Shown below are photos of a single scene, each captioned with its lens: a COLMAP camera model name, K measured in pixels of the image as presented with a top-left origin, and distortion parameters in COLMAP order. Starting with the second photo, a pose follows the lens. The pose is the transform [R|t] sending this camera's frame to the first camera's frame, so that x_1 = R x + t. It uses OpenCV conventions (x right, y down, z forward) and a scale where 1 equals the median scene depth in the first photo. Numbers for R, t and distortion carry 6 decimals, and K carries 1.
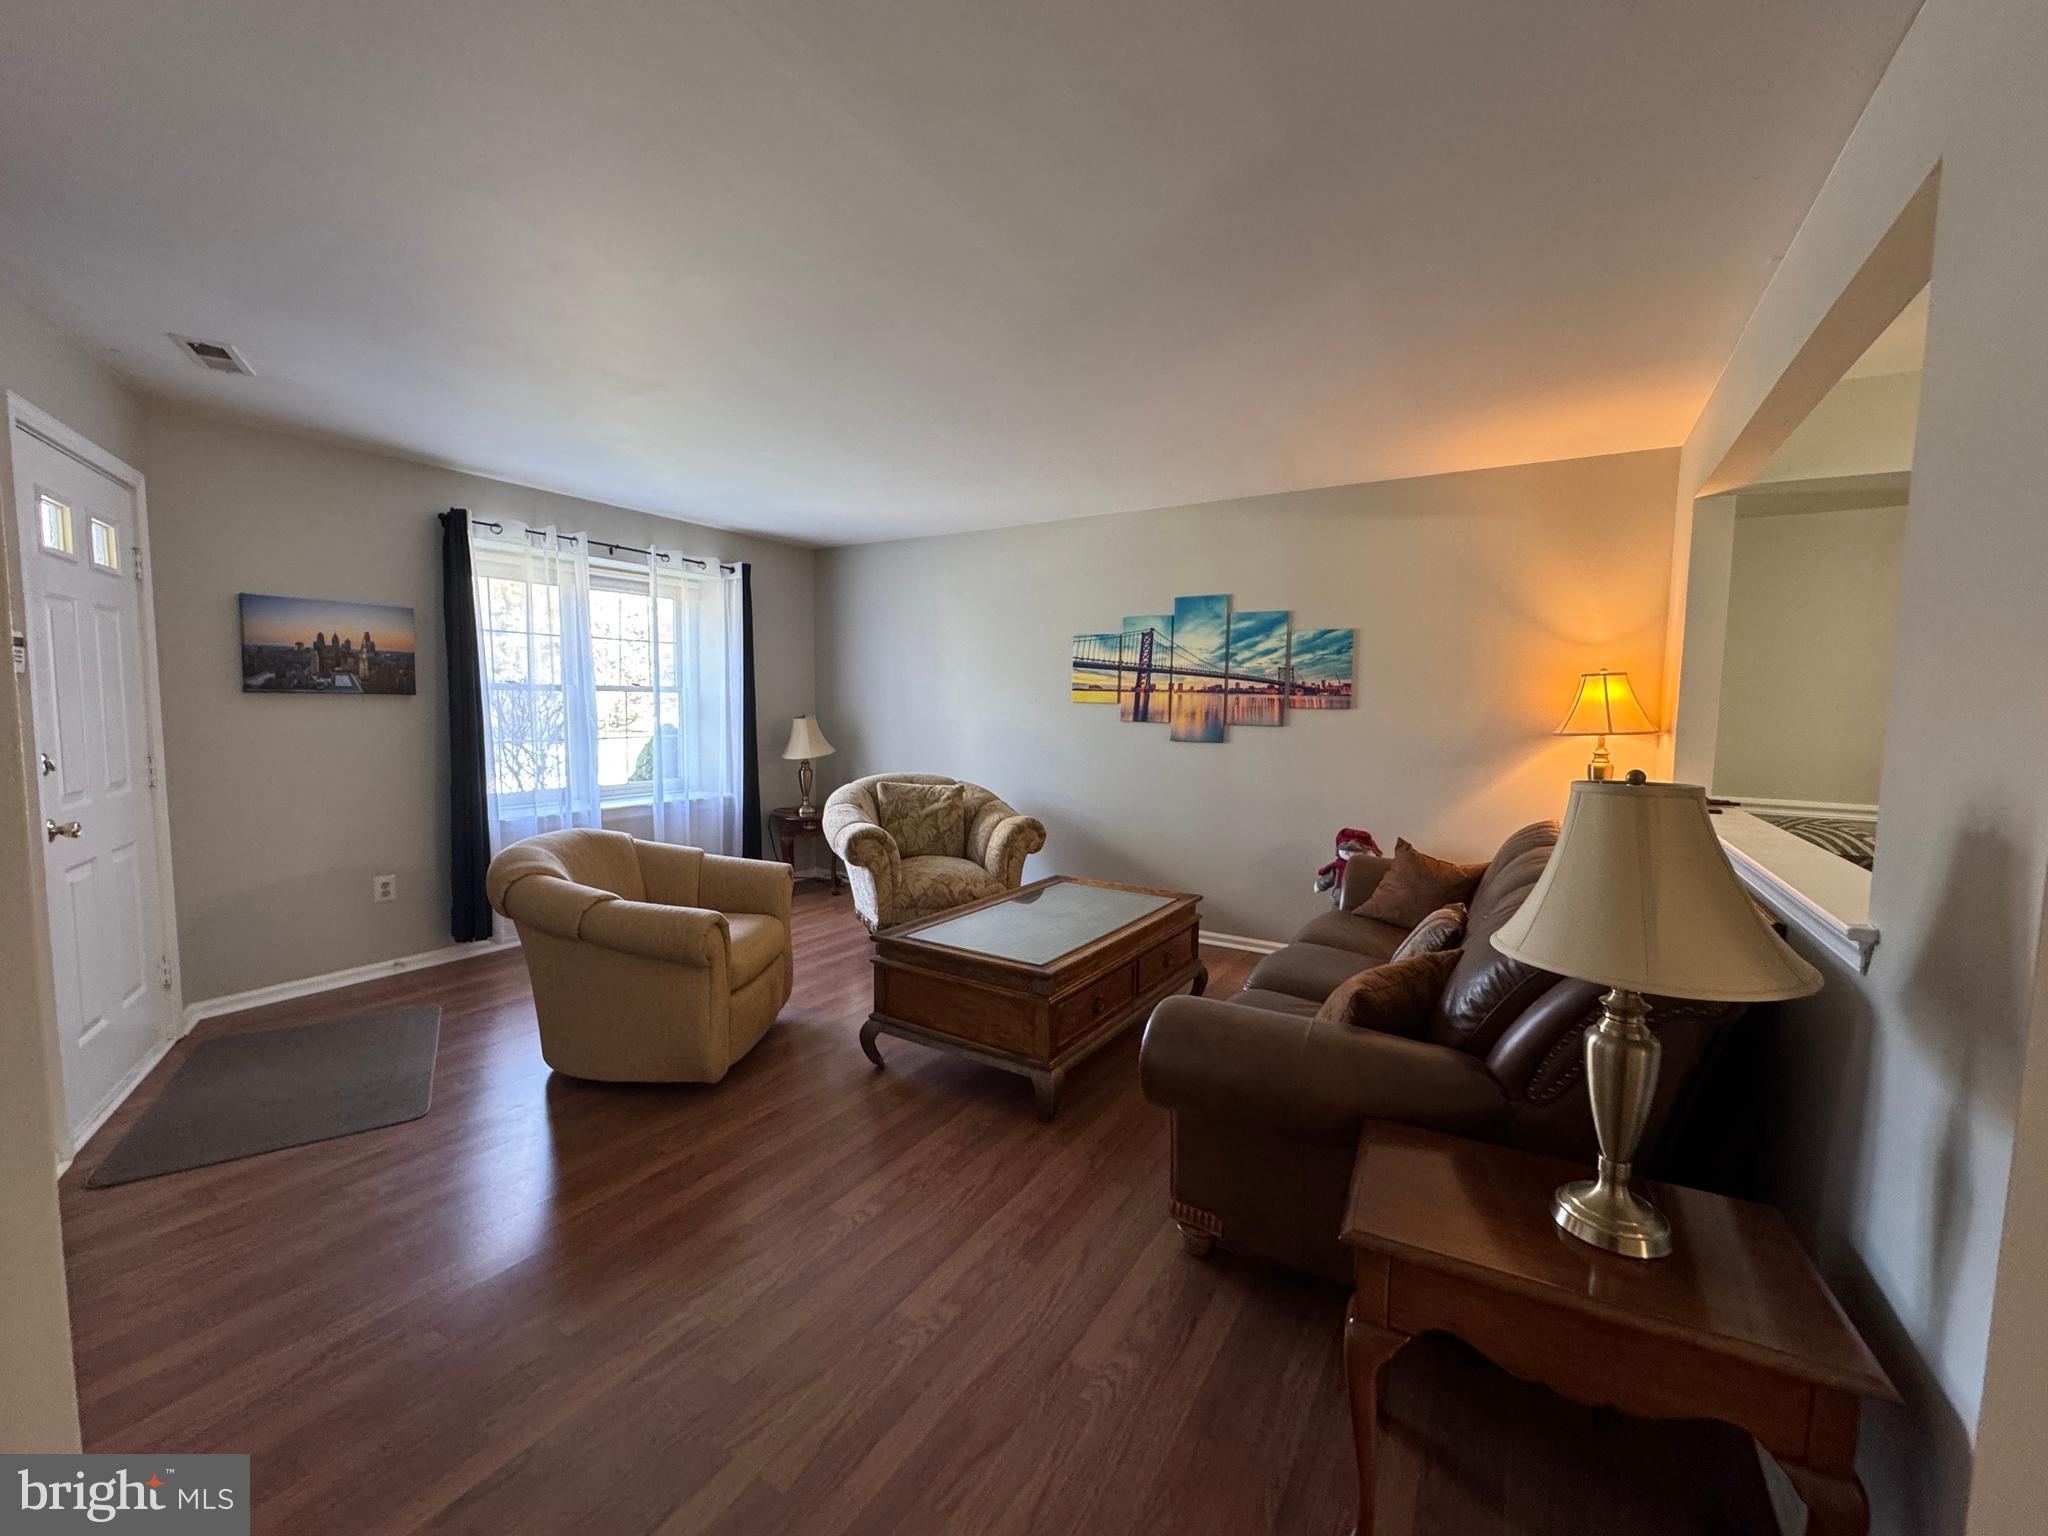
lens RADIAL K [[818.3, 0, 1021.6], [0, 818.3, 777.3], [0, 0, 1]] dist [0.000527, -0.000747]
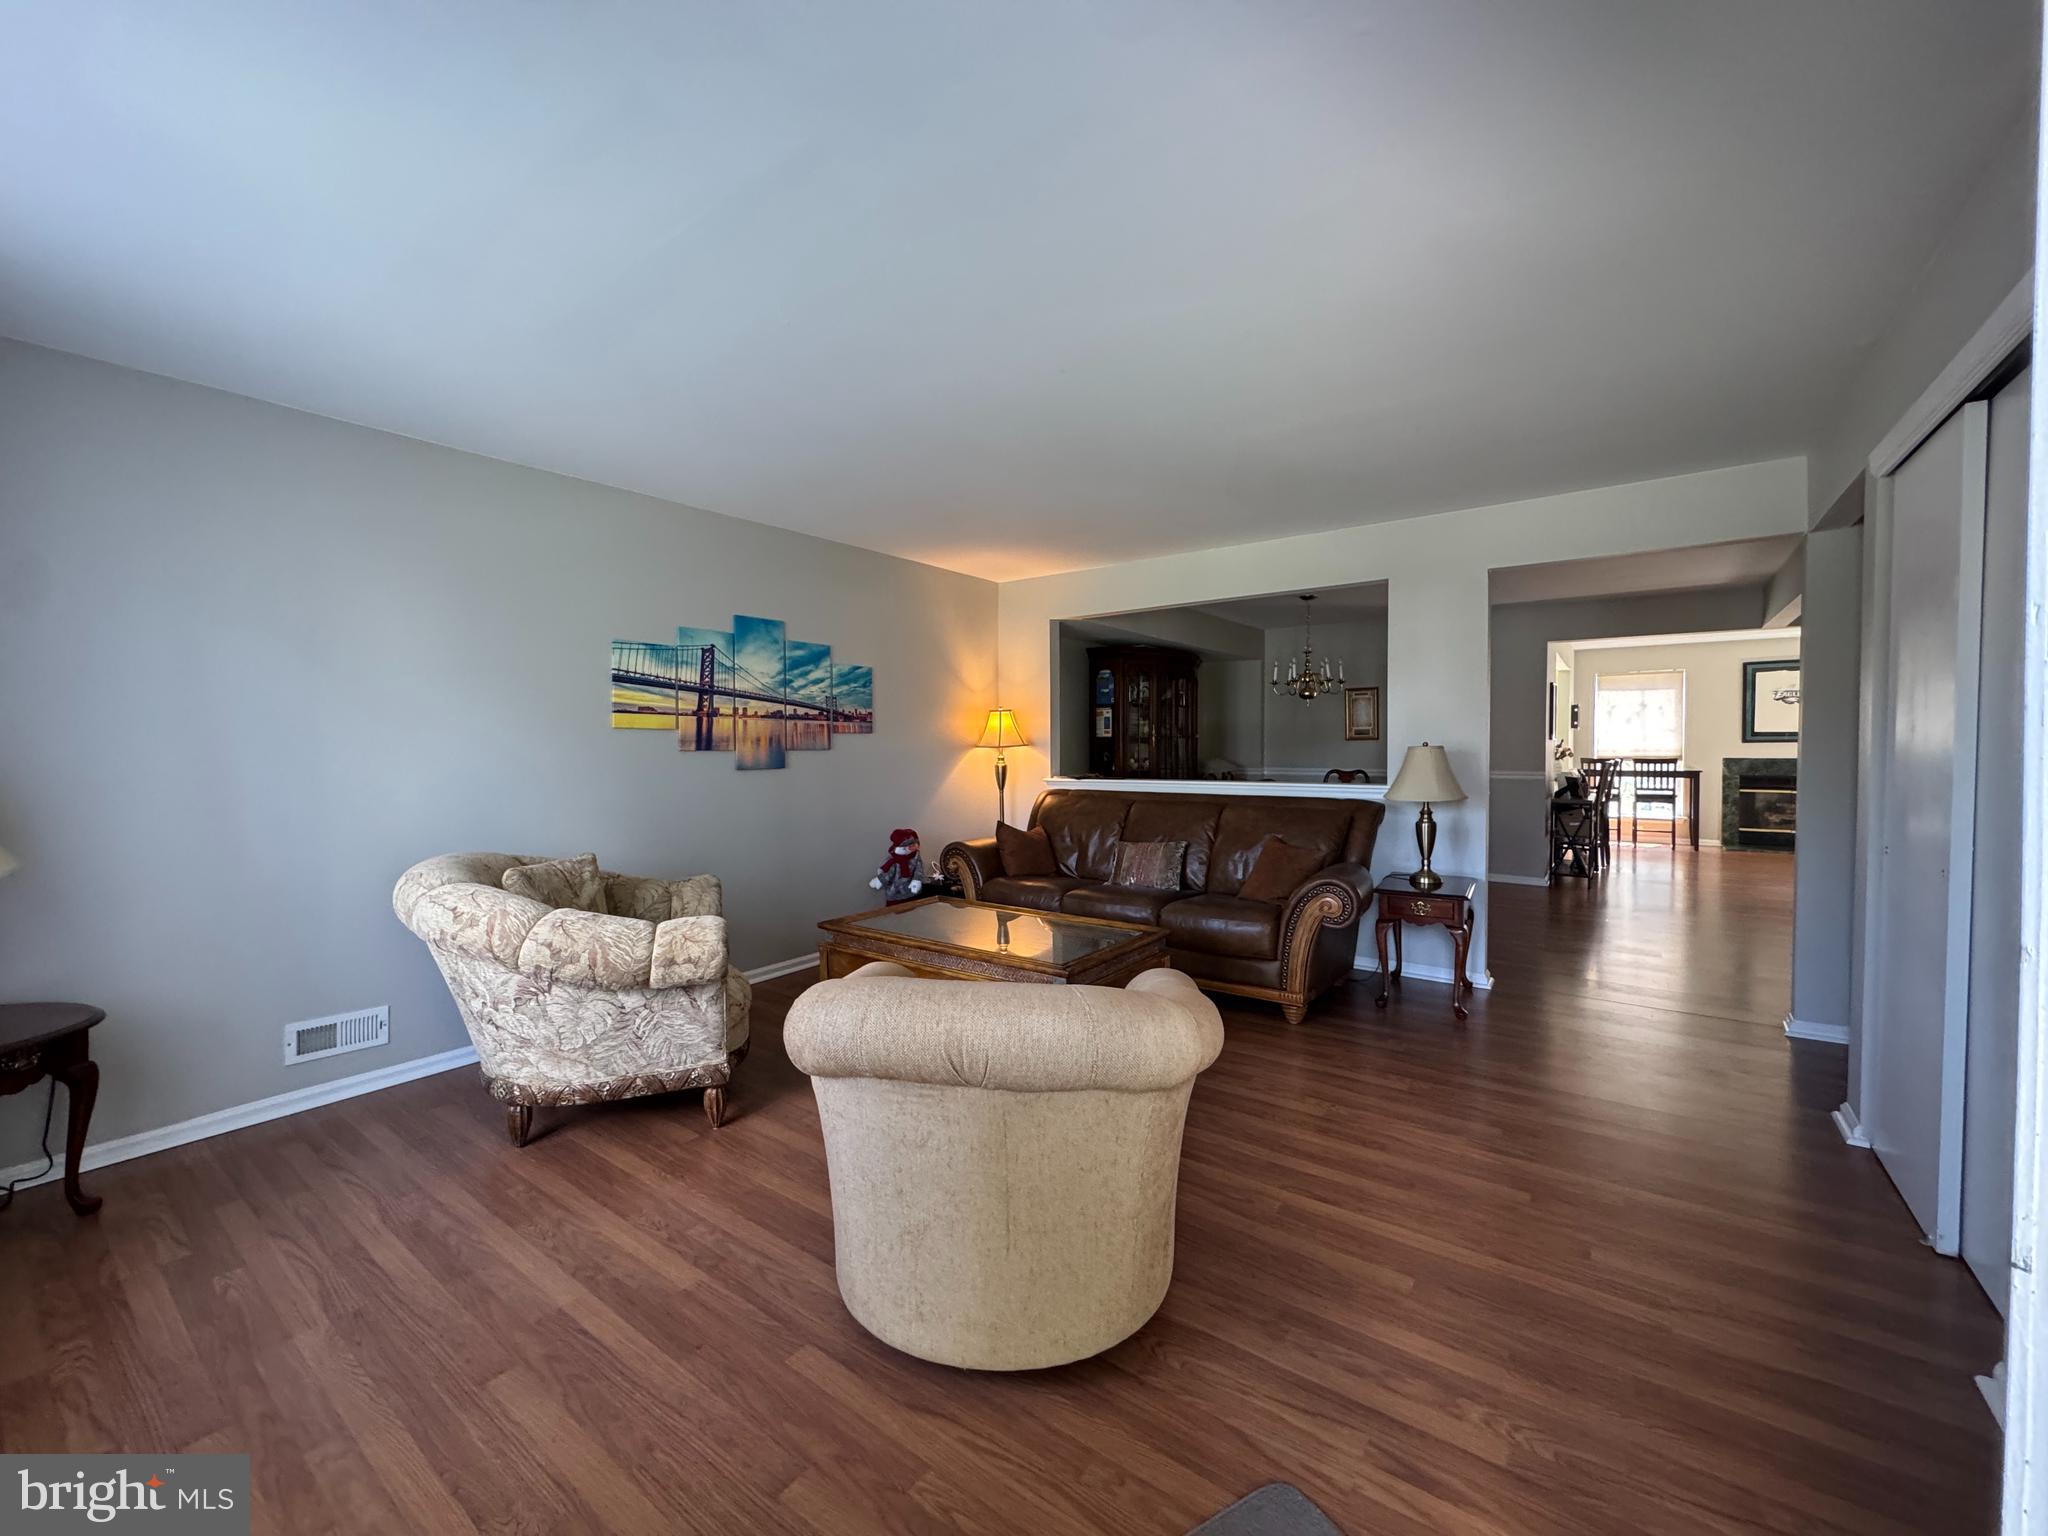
lens RADIAL K [[818.3, 0, 1023.8], [0, 818.3, 771.6], [0, 0, 1]] dist [0.000527, -0.000747]
pose [[0.063294, -0.057260, 0.996351, -0.732049], [0.088822, 0.994714, 0.051523, -0.063251], [-0.994034, 0.085237, 0.068045, 0.637772]]
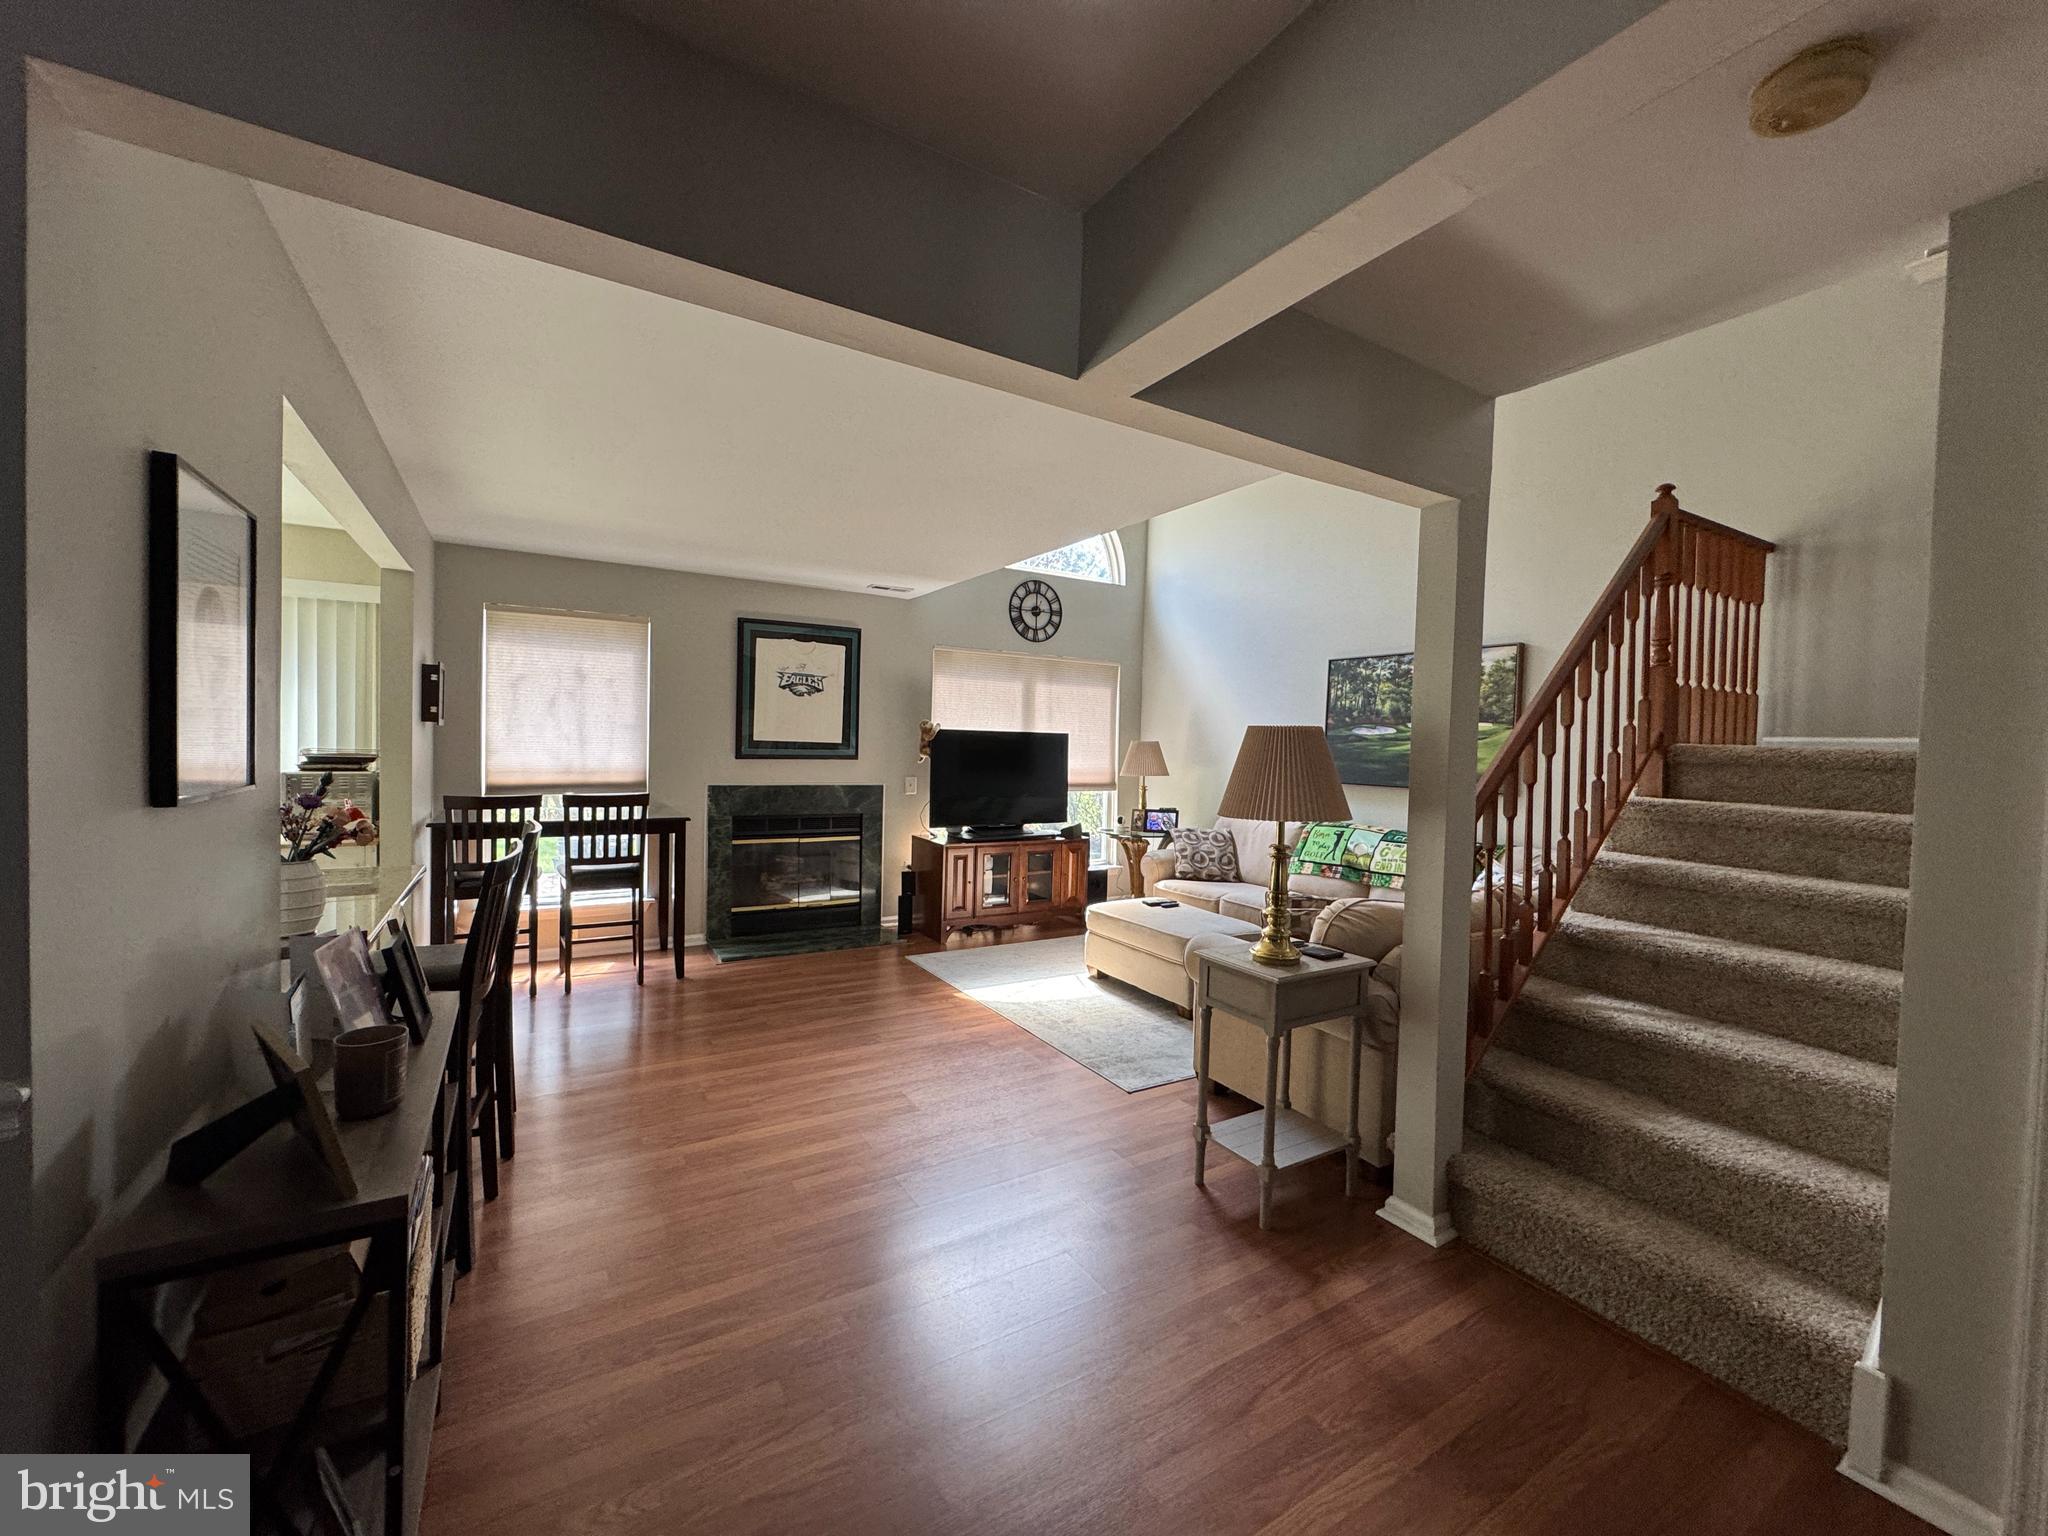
lens RADIAL K [[818.3, 0, 1016.6], [0, 818.3, 762.7], [0, 0, 1]] dist [0.000527, -0.000747]
pose [[-0.889950, -0.053800, 0.452873, 0.572698], [-0.006128, 0.994338, 0.106082, 0.011229], [-0.456016, 0.091632, -0.885242, -0.185235]]
